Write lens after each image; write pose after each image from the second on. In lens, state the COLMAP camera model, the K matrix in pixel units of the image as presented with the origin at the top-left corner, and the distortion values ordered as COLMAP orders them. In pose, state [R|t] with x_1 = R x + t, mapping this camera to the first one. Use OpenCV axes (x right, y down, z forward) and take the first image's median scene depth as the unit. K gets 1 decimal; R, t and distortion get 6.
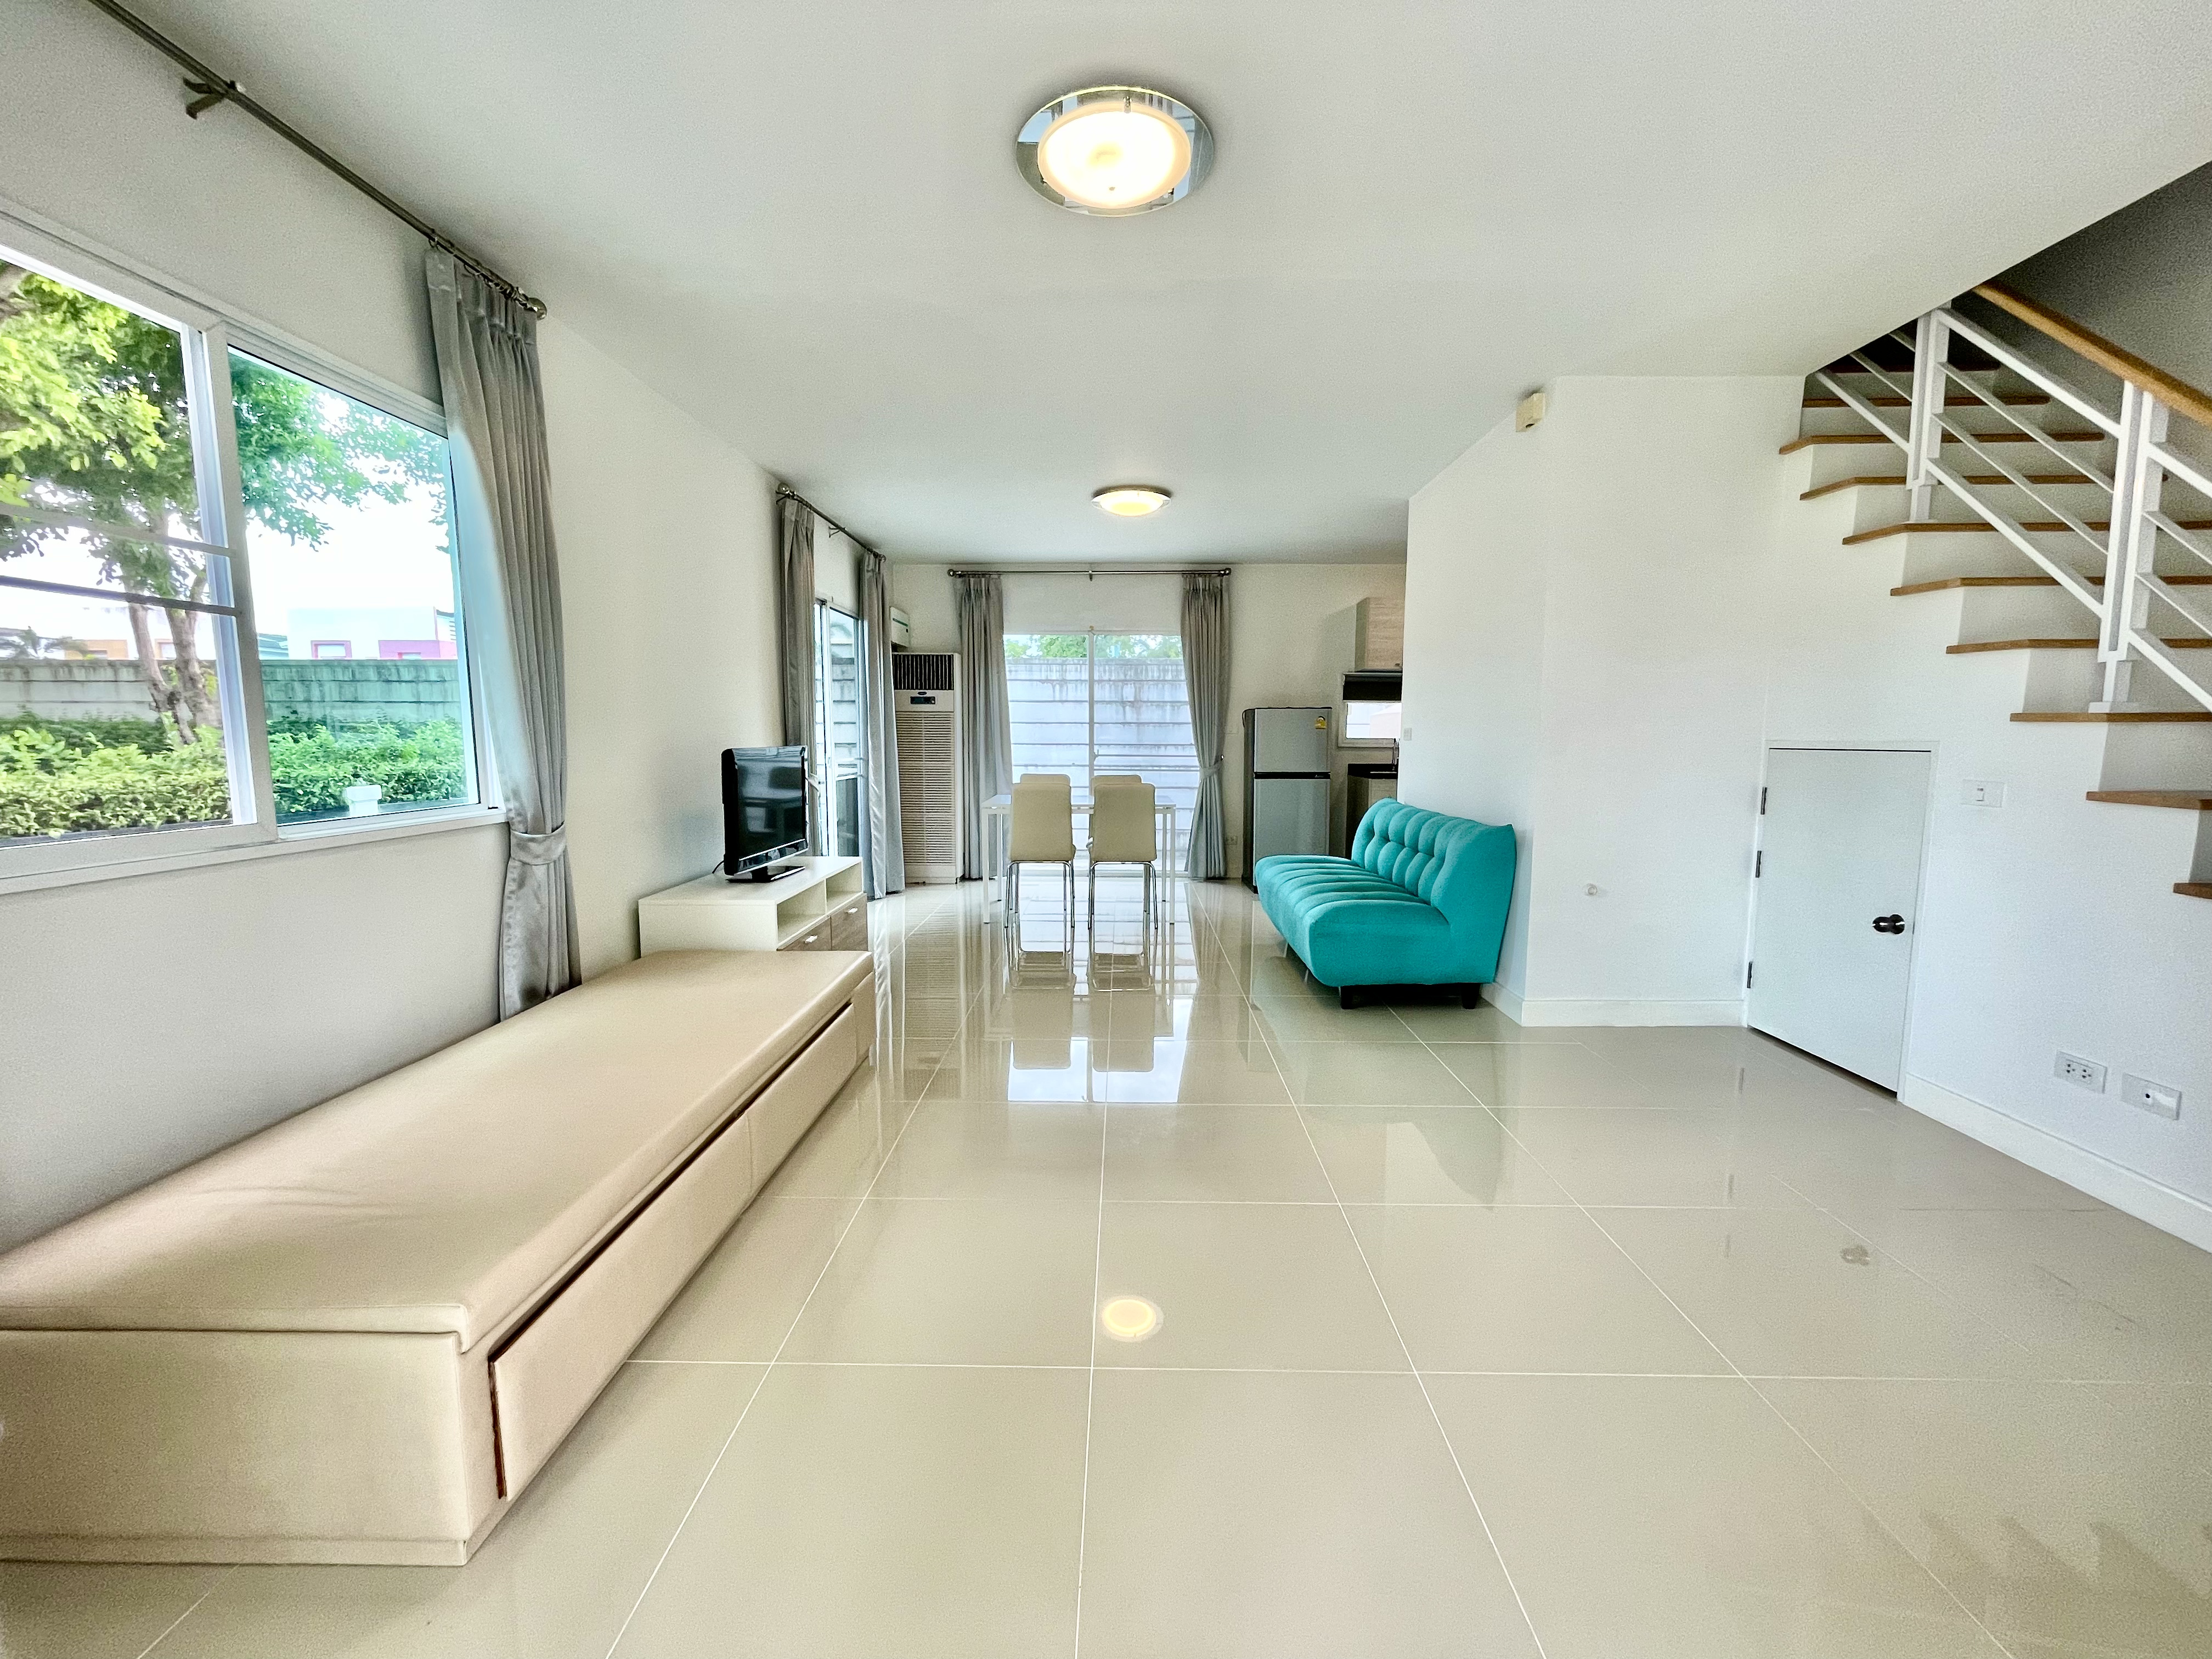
lens RADIAL K [[894.8, 0, 1108.4], [0, 894.8, 831.7], [0, 0, 1]] dist [-0.000202, -0.001990]
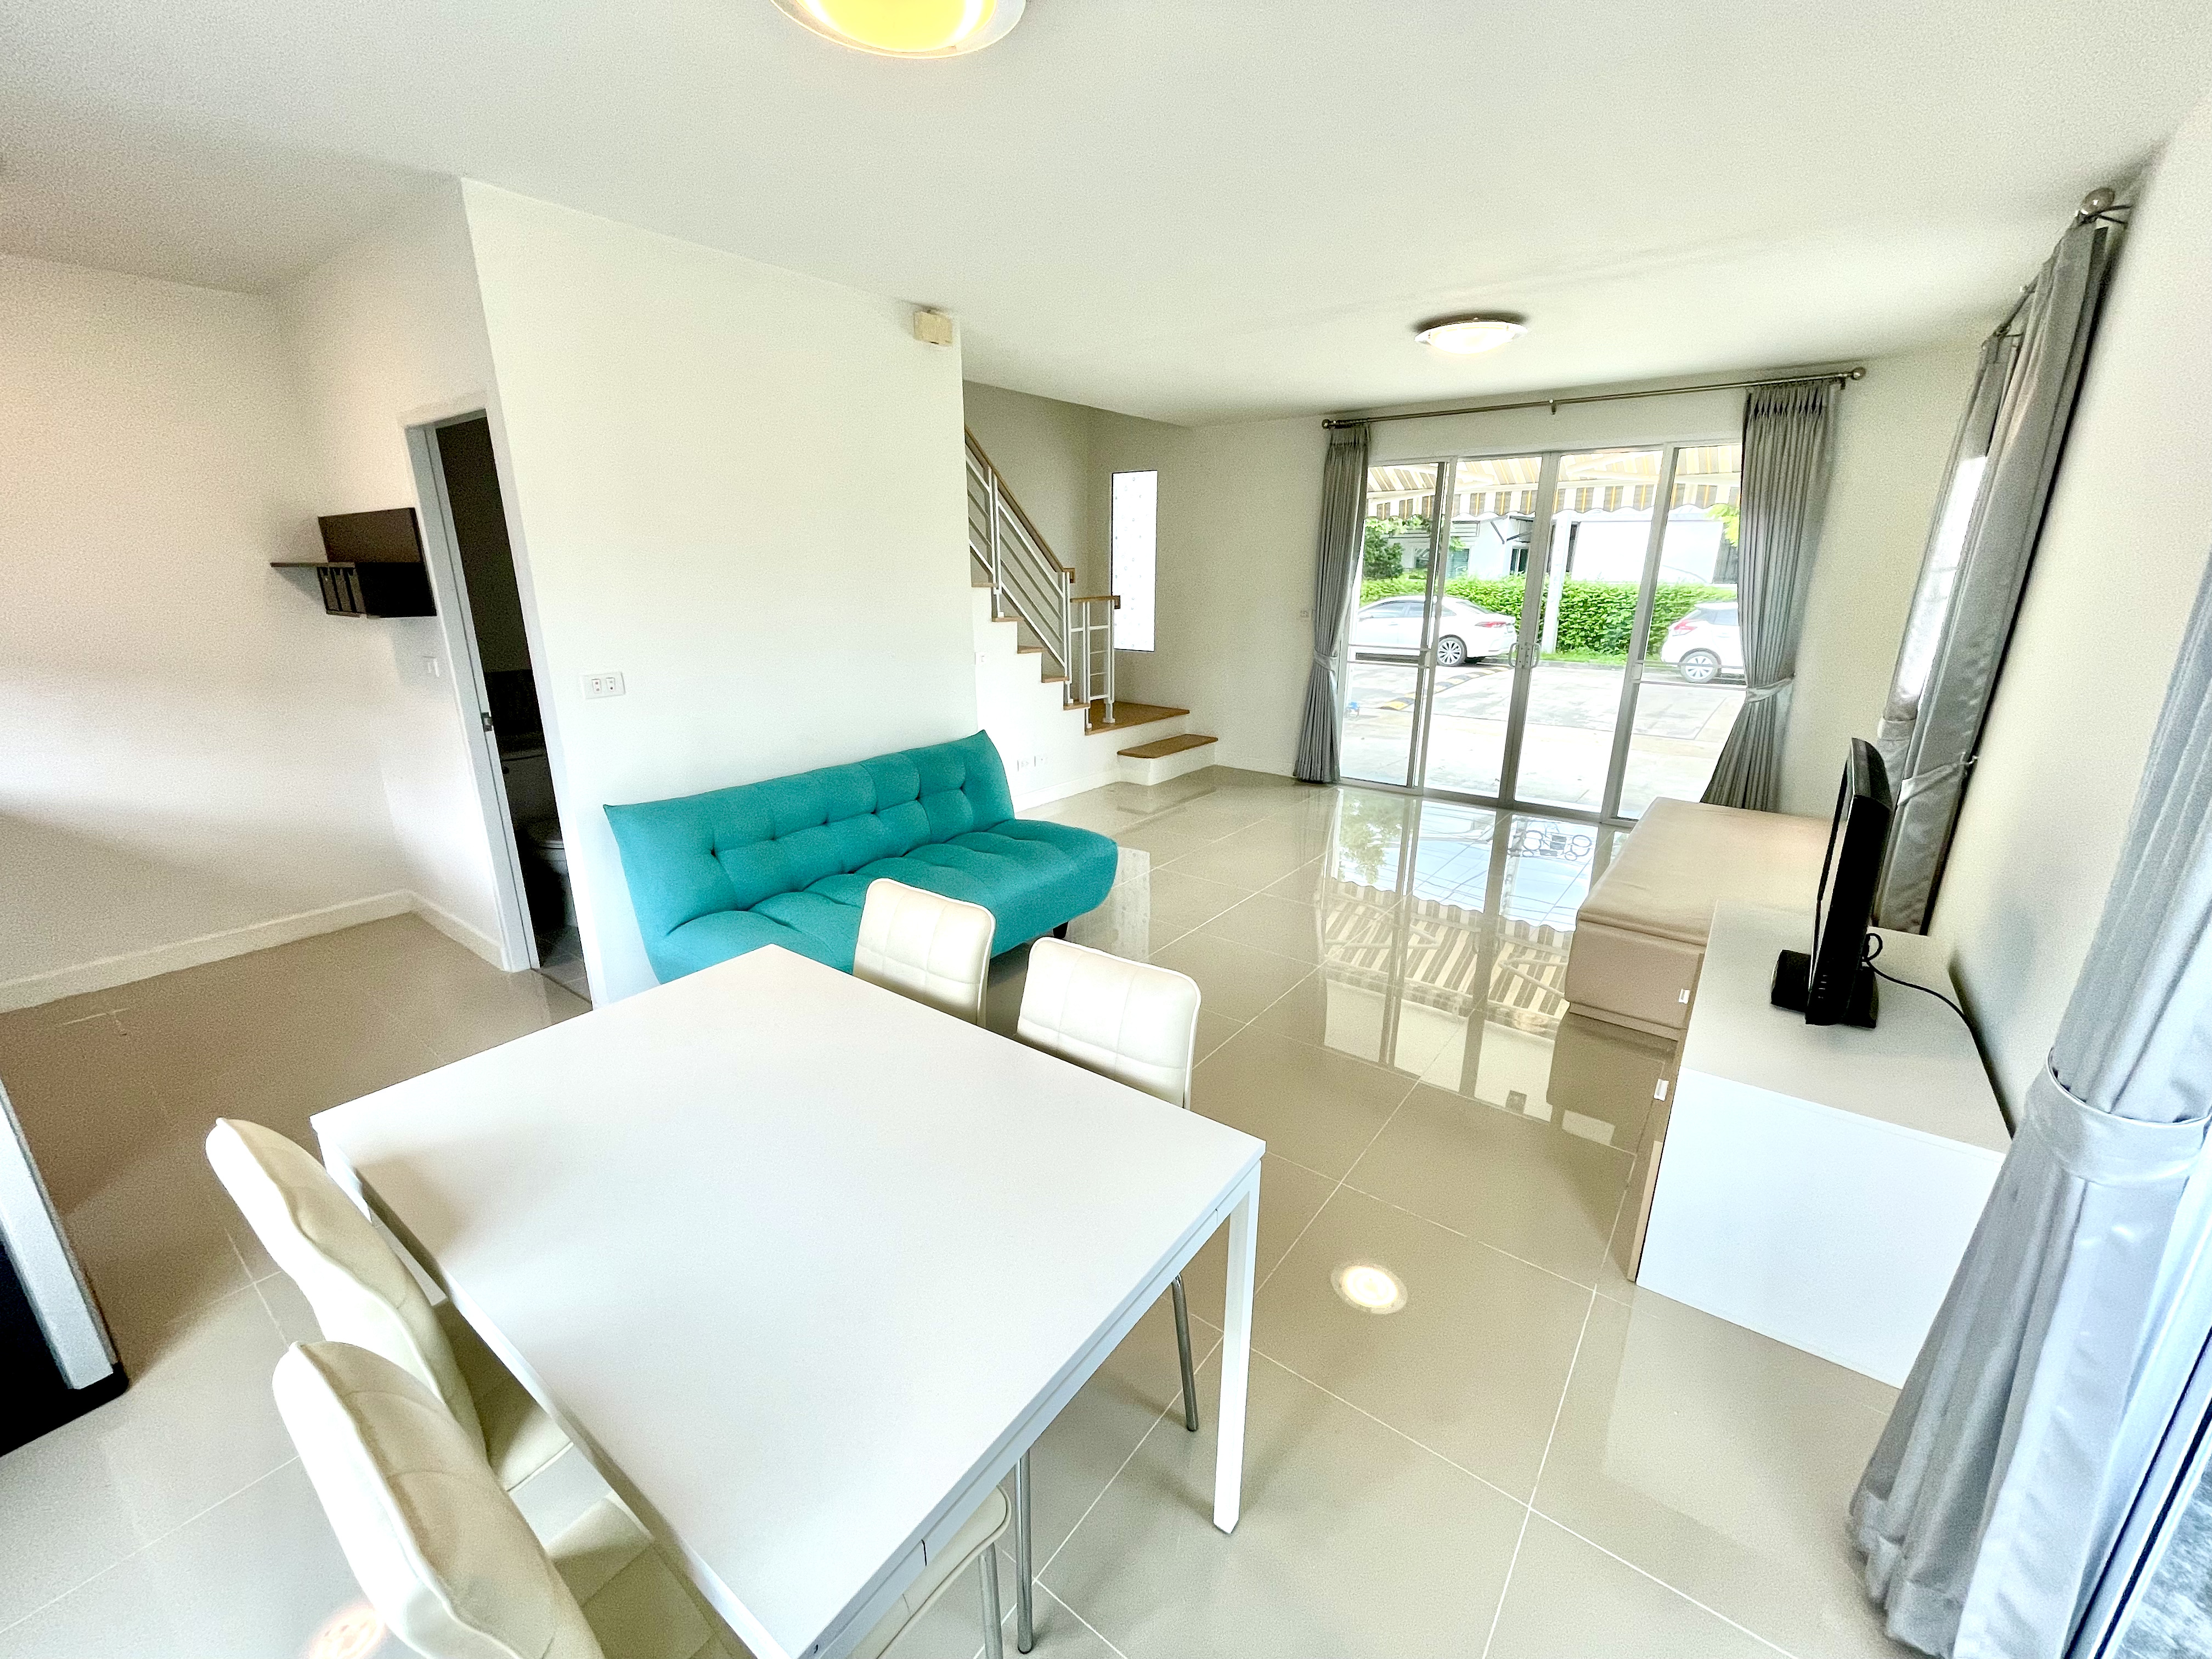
lens RADIAL K [[894.8, 0, 1110.8], [0, 894.8, 829.7], [0, 0, 1]] dist [-0.000202, -0.001990]
pose [[-0.808215, -0.164598, 0.565417, -0.358965], [0.066506, 0.928489, 0.365356, -0.300785], [-0.585121, 0.332890, -0.739472, 1.827070]]
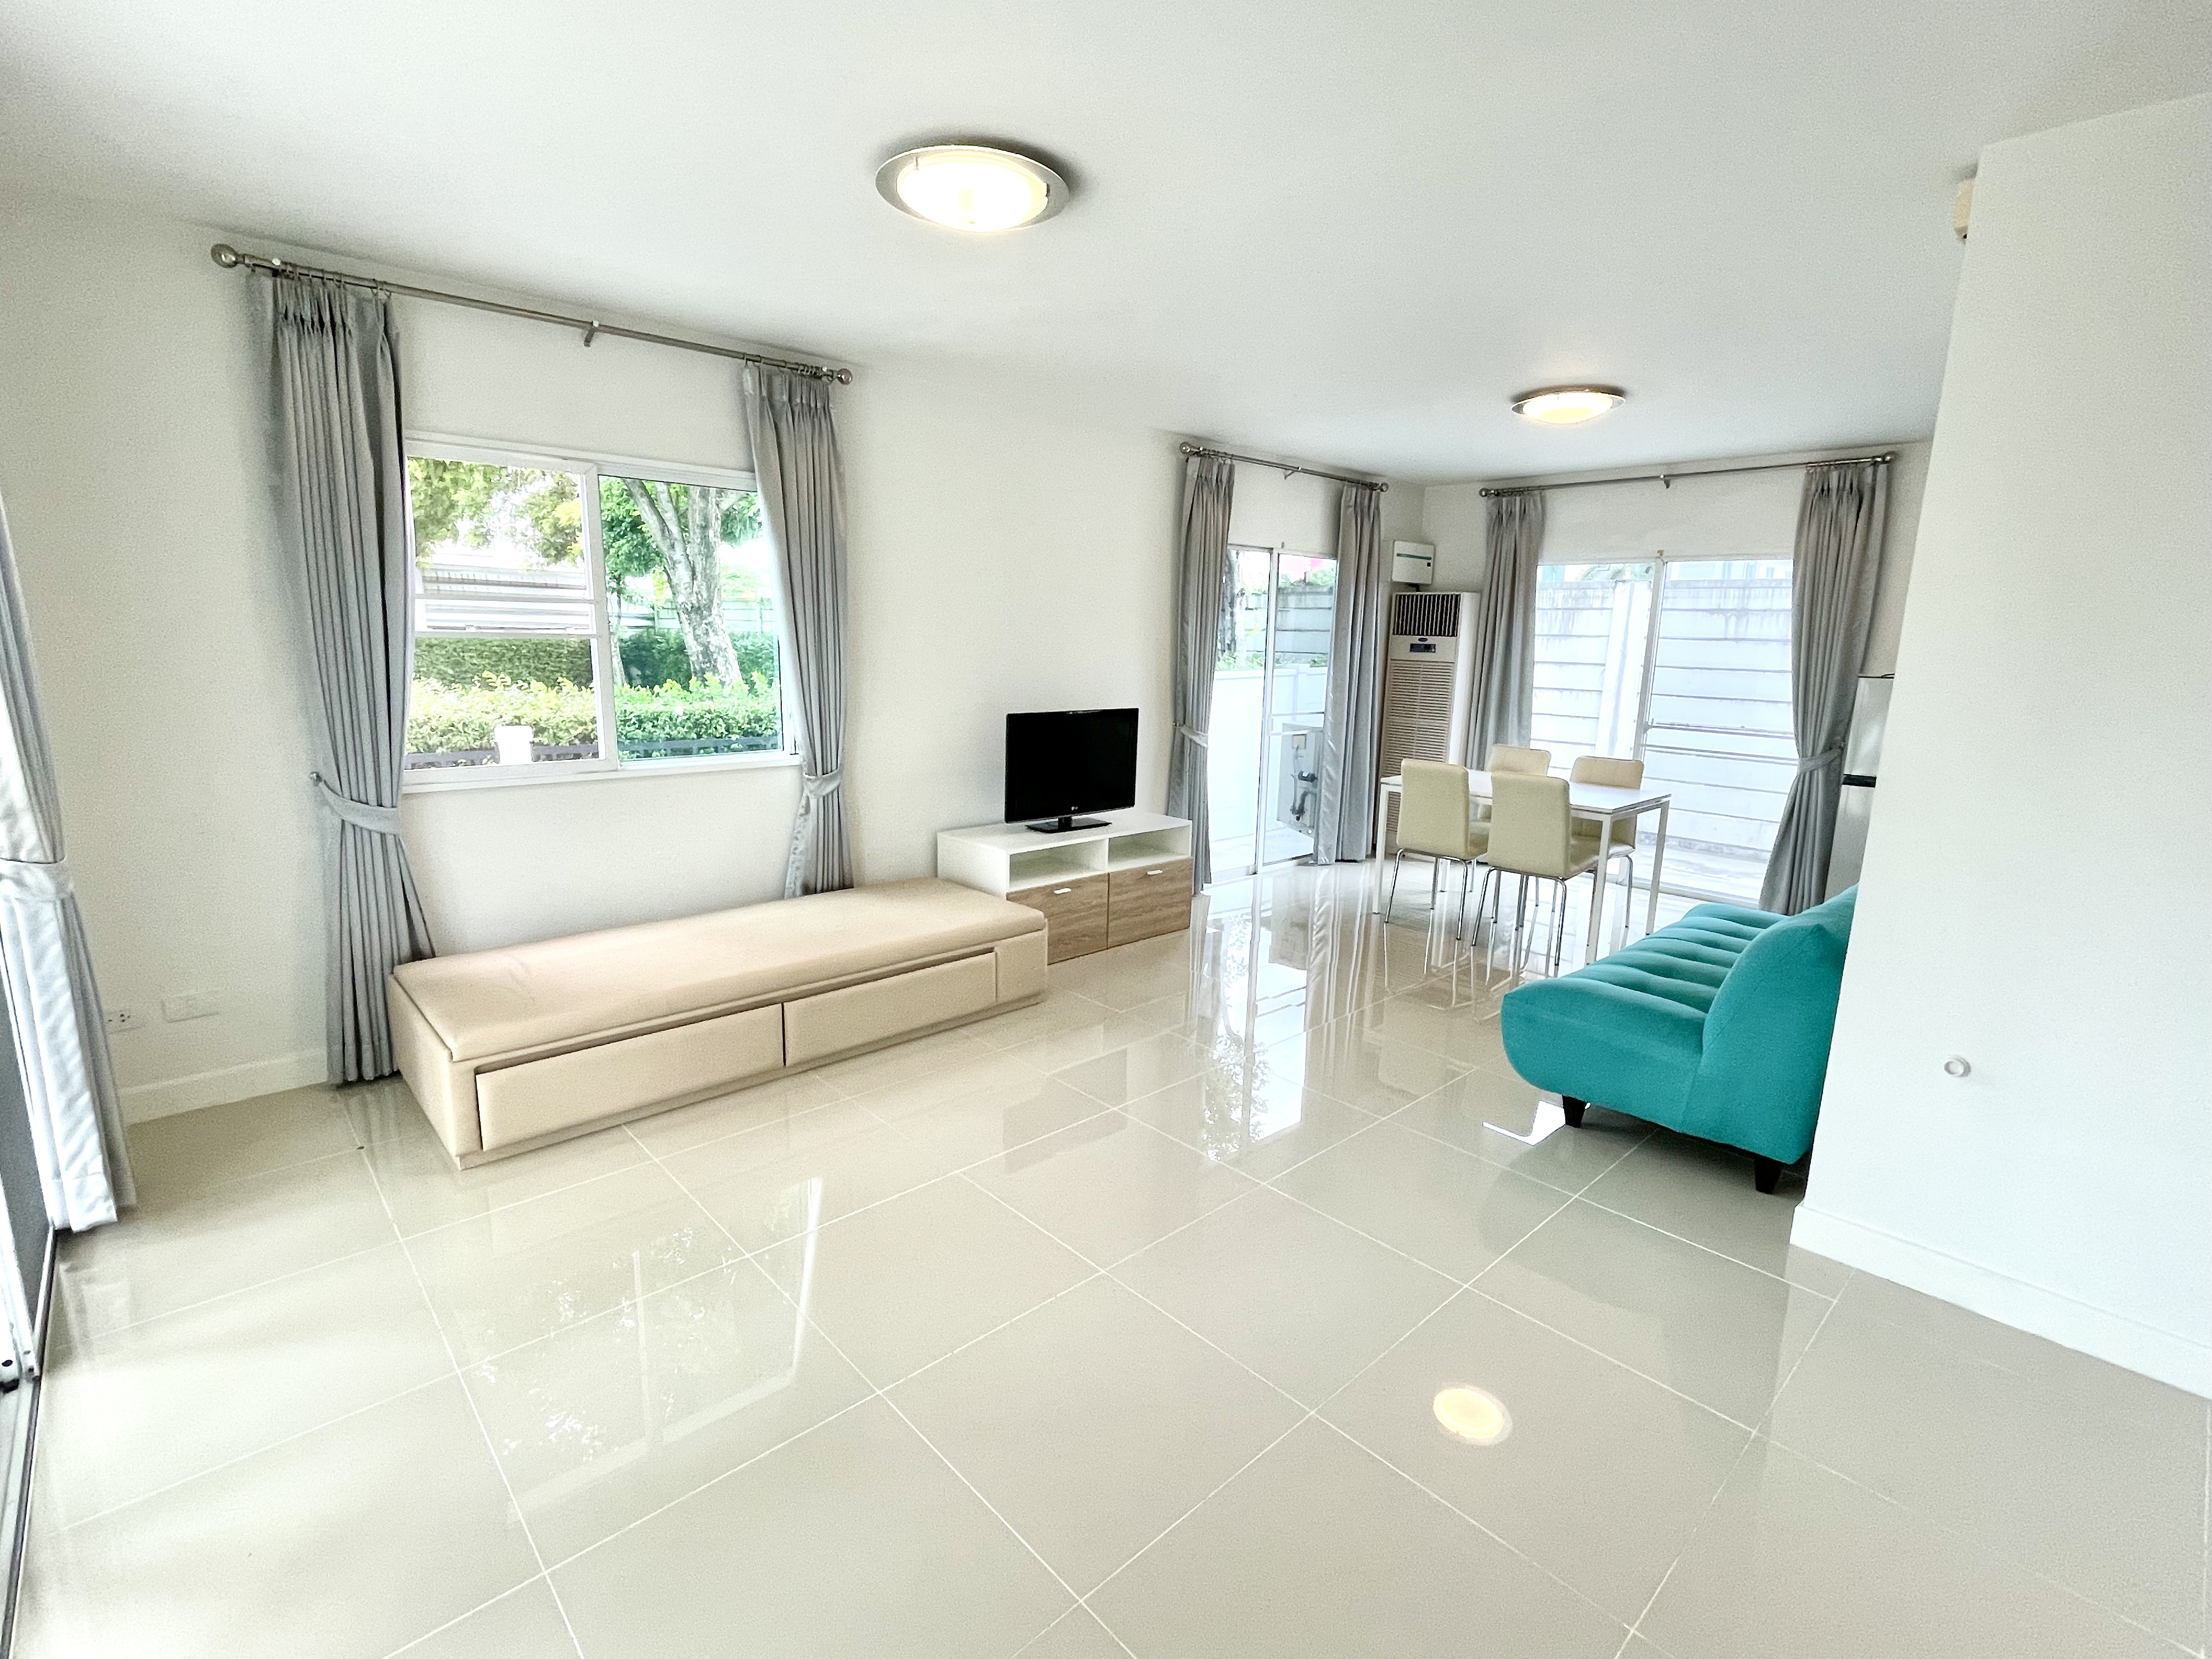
lens RADIAL K [[1036.7, 0, 1114.8], [0, 1036.7, 828.2], [0, 0, 1]] dist [-0.000099, -0.000481]
pose [[0.696345, 0.146667, -0.702561, 0.619882], [-0.100030, 0.989176, 0.107356, -0.102081], [0.710702, -0.004479, 0.703479, 0.158761]]
